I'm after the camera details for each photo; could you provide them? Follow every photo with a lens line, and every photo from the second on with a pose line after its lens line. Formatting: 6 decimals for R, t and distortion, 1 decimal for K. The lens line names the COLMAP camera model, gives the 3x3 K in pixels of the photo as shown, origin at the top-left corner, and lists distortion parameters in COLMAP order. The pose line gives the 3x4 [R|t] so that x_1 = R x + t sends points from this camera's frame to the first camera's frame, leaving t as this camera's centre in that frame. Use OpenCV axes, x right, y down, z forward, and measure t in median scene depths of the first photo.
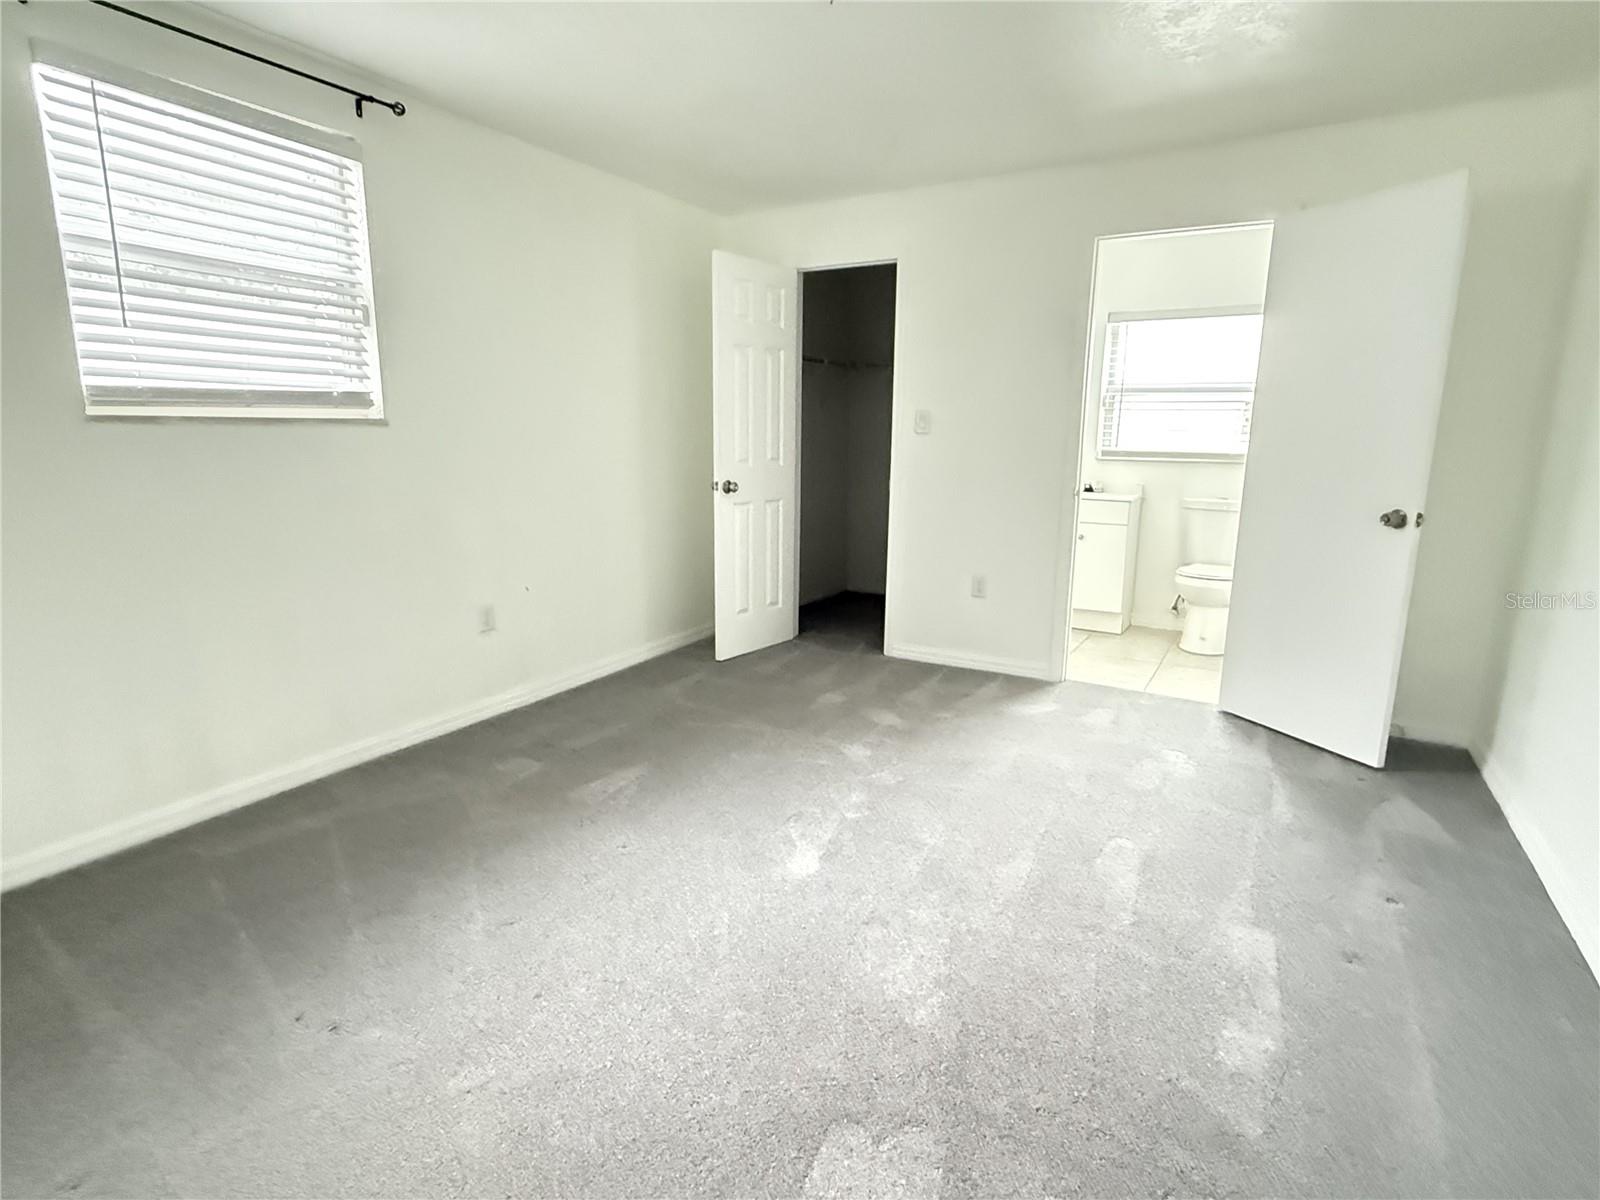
lens RADIAL K [[844.4, 0, 798.5], [0, 844.4, 587.8], [0, 0, 1]] dist [0.000715, 0.000084]
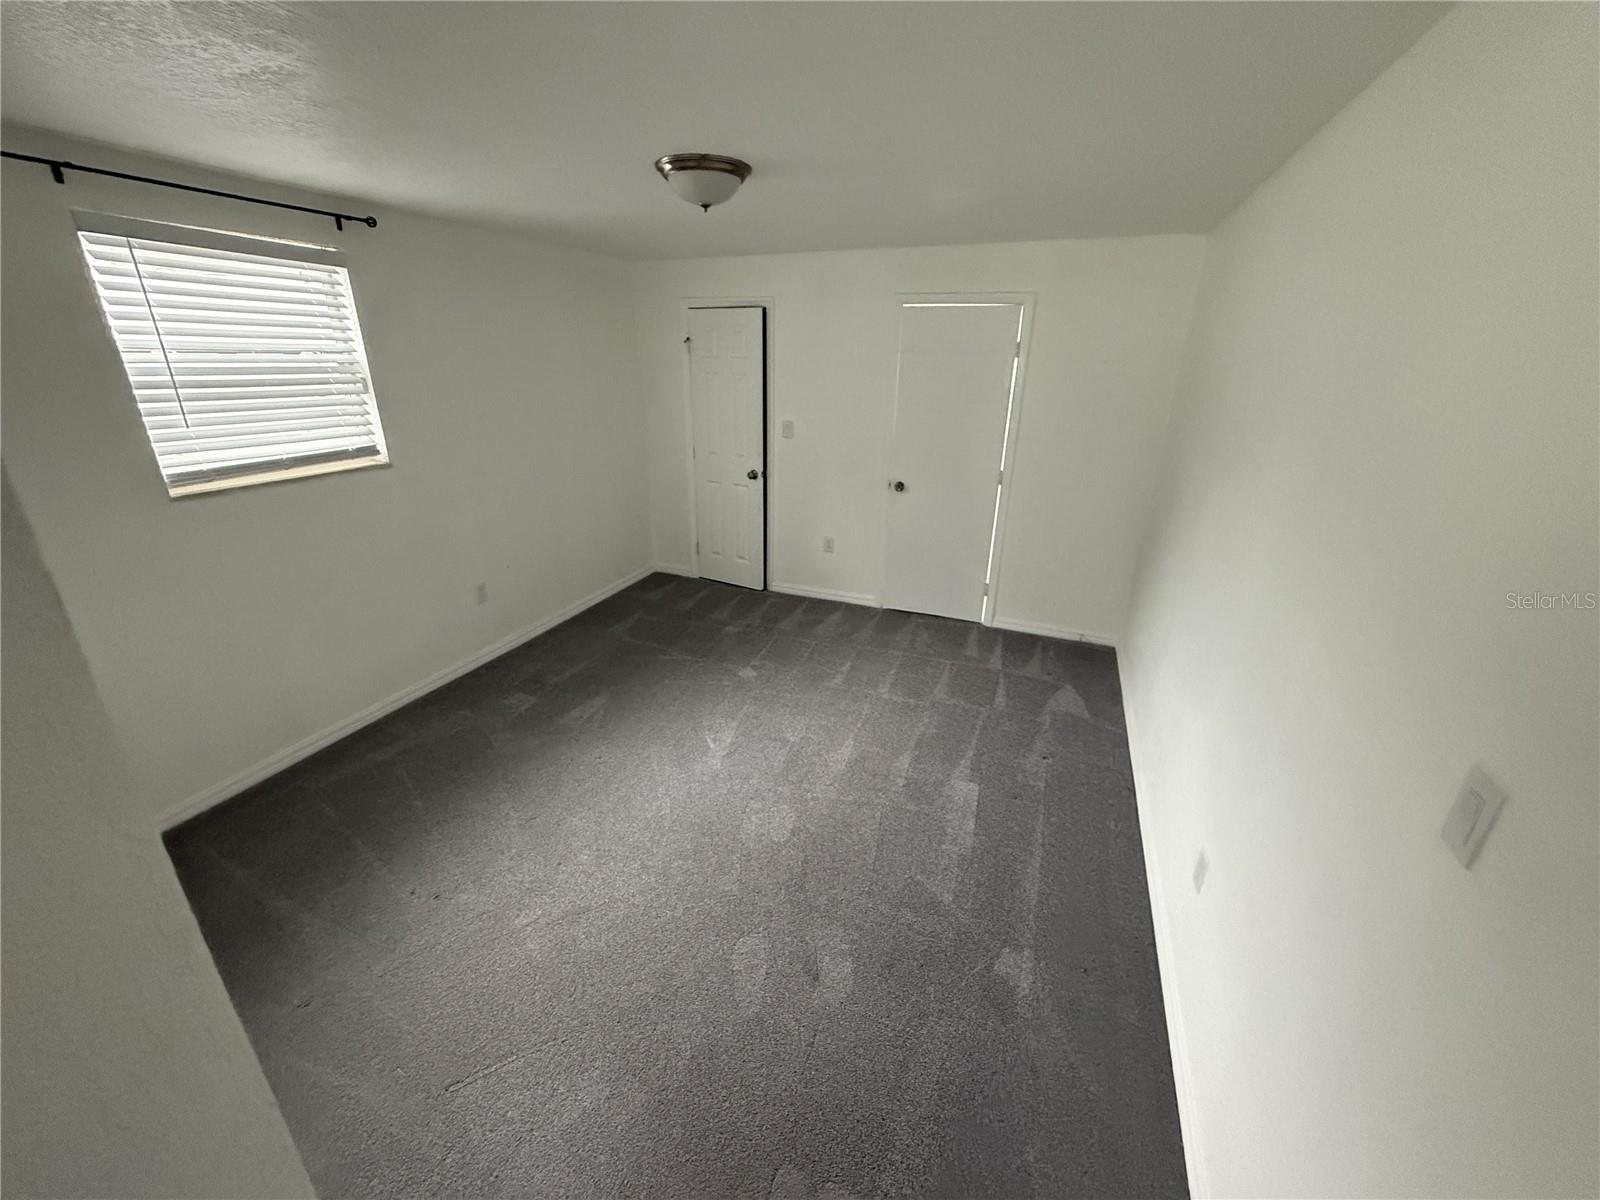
lens RADIAL K [[635.7, 0, 797.4], [0, 635.7, 604.4], [0, 0, 1]] dist [-0.000183, -0.000165]
pose [[0.989907, -0.049085, 0.132949, 0.016755], [0.025242, 0.984171, 0.175417, -0.187590], [-0.139455, -0.170290, 0.975476, -0.173918]]
